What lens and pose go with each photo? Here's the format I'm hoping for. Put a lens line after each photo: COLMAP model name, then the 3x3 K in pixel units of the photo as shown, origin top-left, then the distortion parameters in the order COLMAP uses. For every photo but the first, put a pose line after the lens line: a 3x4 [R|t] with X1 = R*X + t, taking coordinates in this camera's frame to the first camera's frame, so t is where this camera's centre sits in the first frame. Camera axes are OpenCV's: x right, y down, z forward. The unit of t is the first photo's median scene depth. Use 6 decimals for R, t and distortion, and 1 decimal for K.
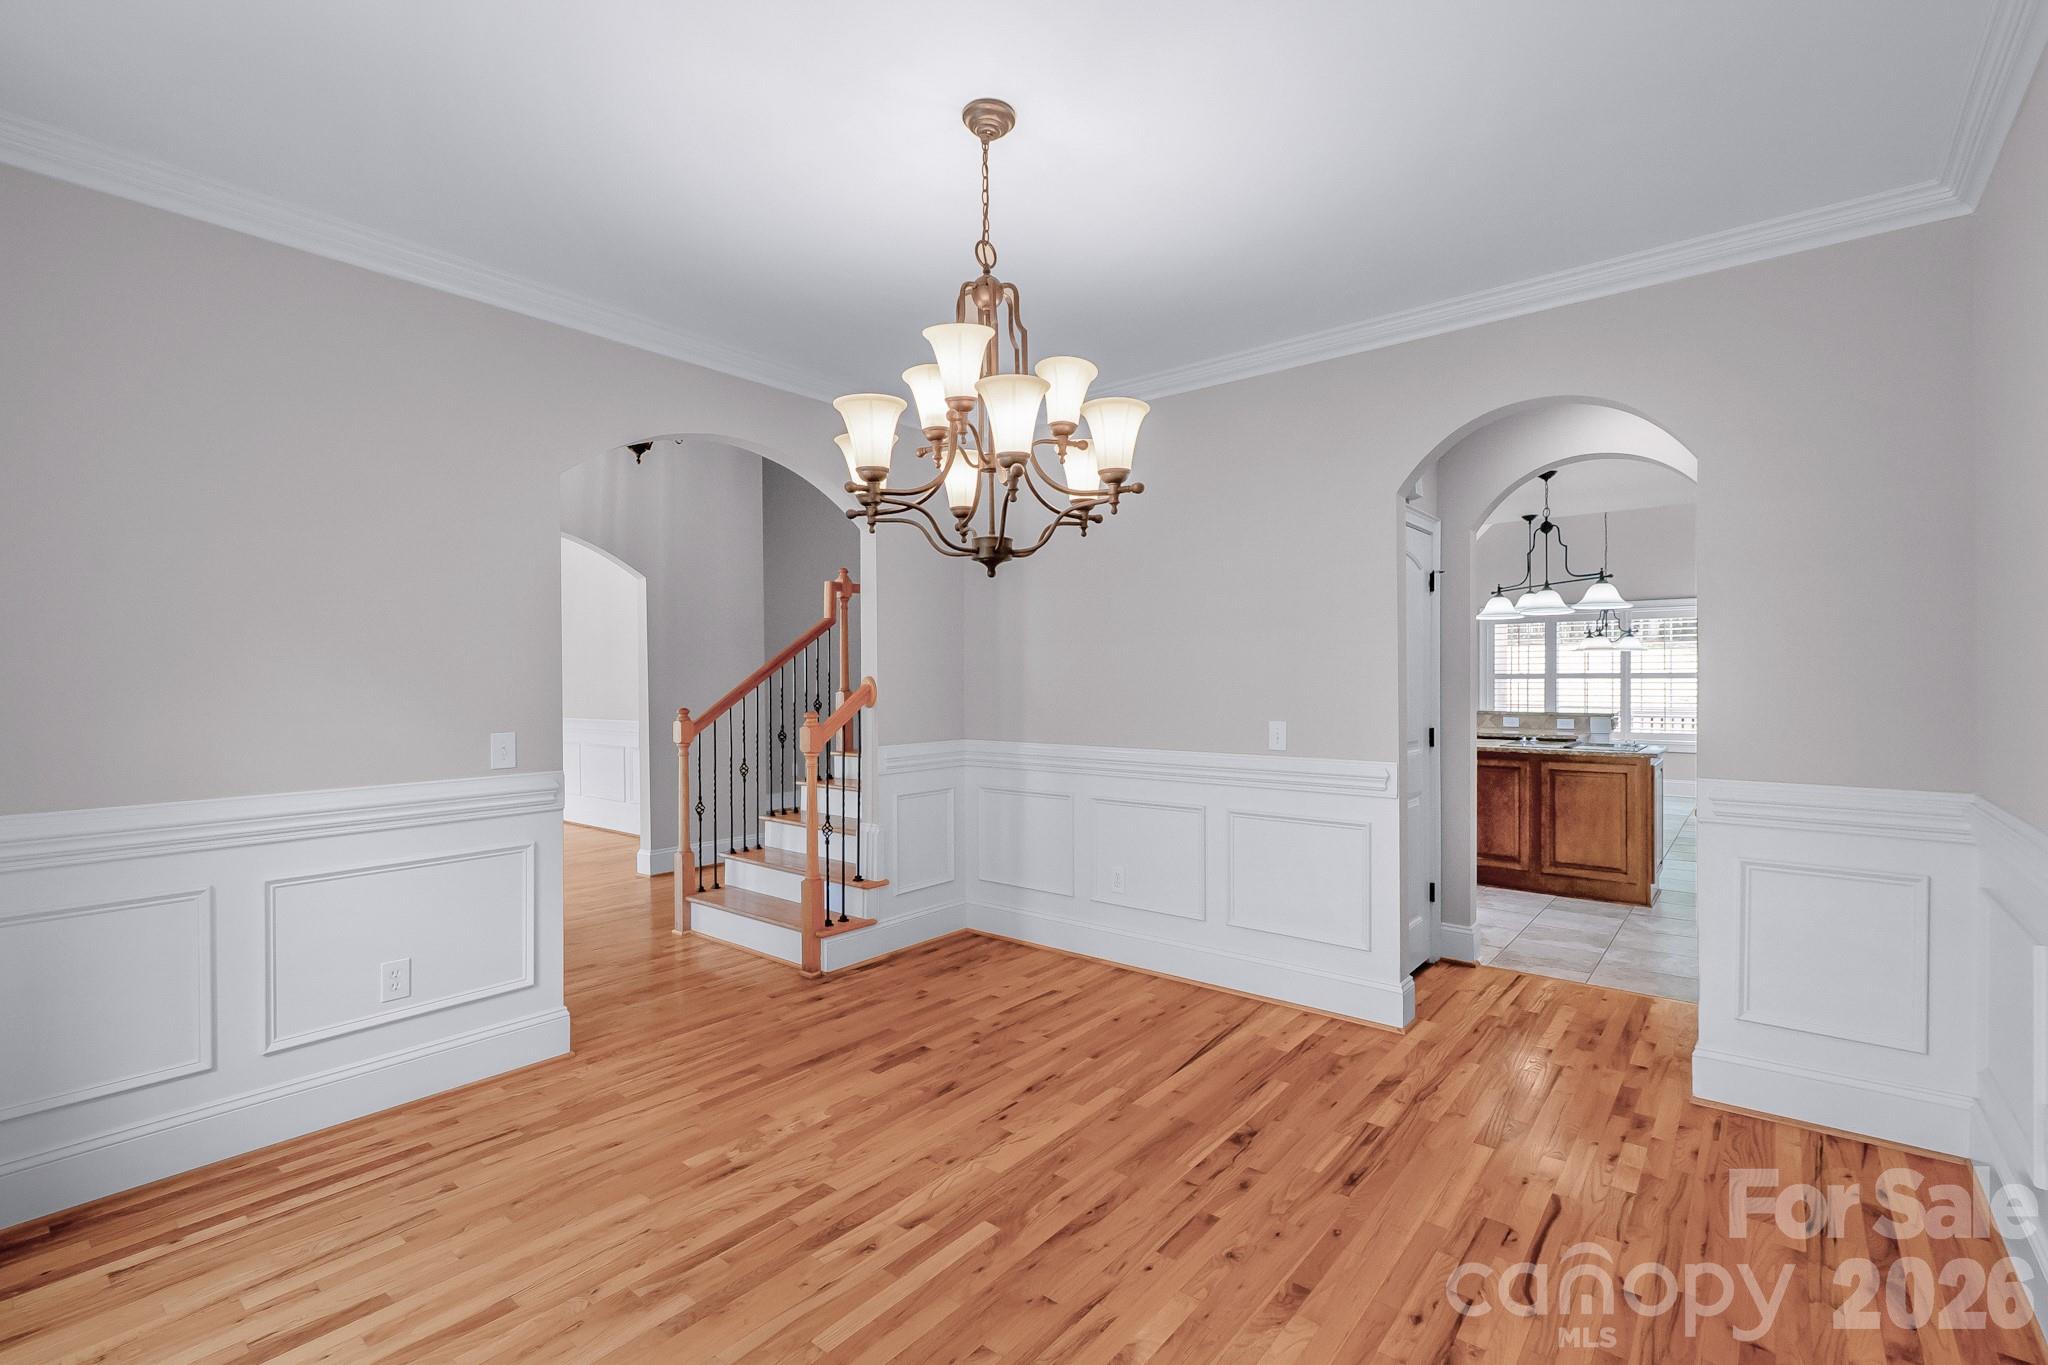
lens RADIAL K [[917.5, 0, 1024.9], [0, 917.5, 693.0], [0, 0, 1]] dist [0.000324, -0.000292]
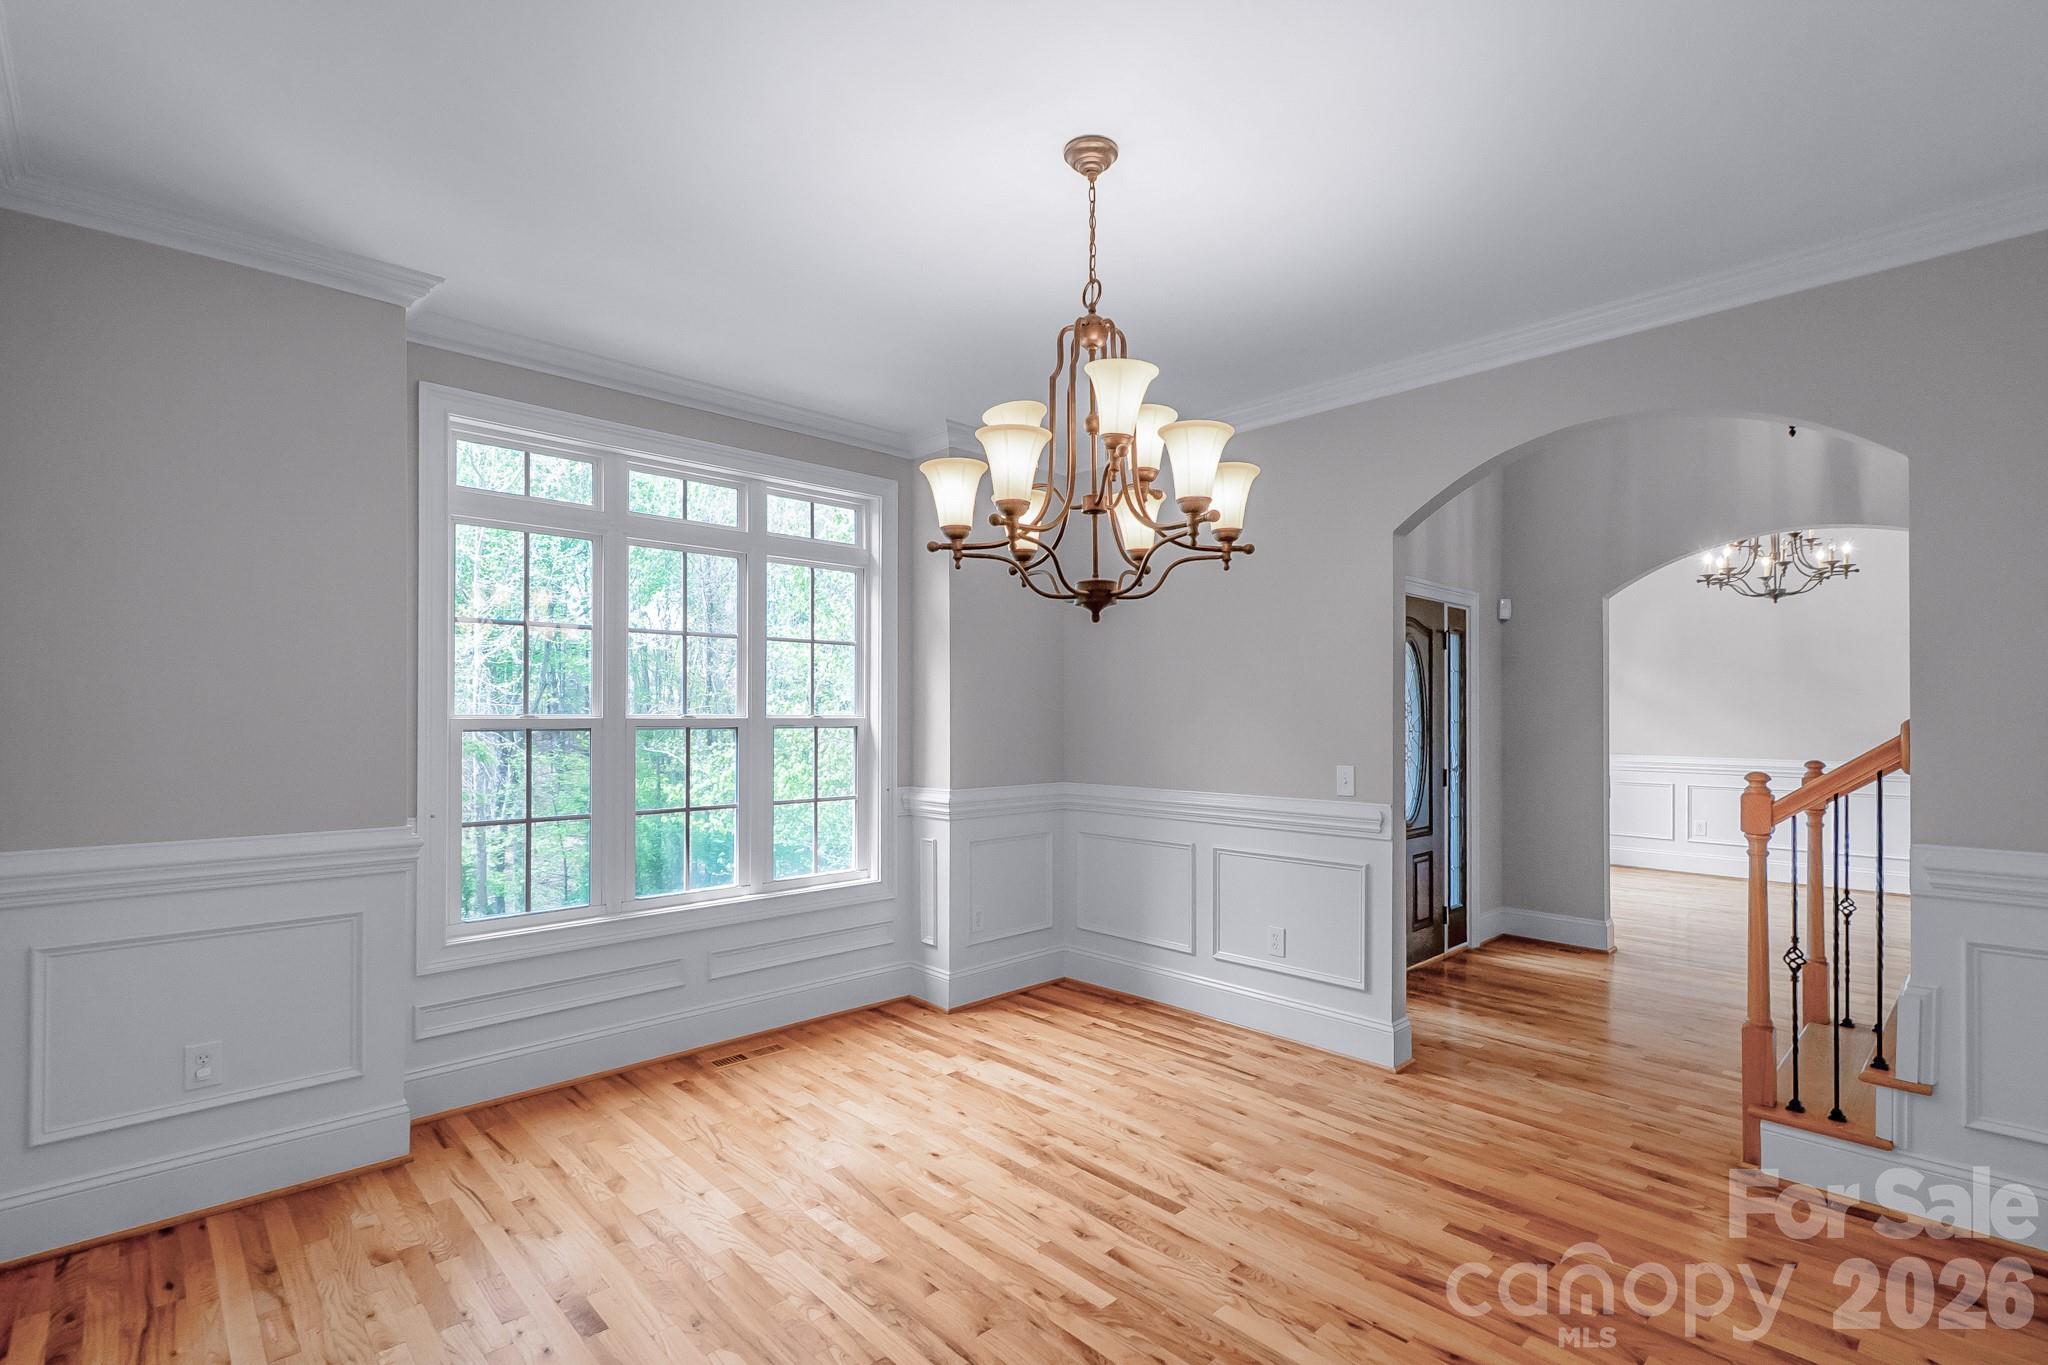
lens RADIAL K [[935.1, 0, 1024.1], [0, 935.1, 708.2], [0, 0, 1]] dist [0.000482, 0.000101]
pose [[-0.126593, 0.000487, -0.991955, 0.882818], [-0.012834, 0.999915, 0.002129, -0.035361], [0.991872, 0.013000, -0.126576, 0.968570]]
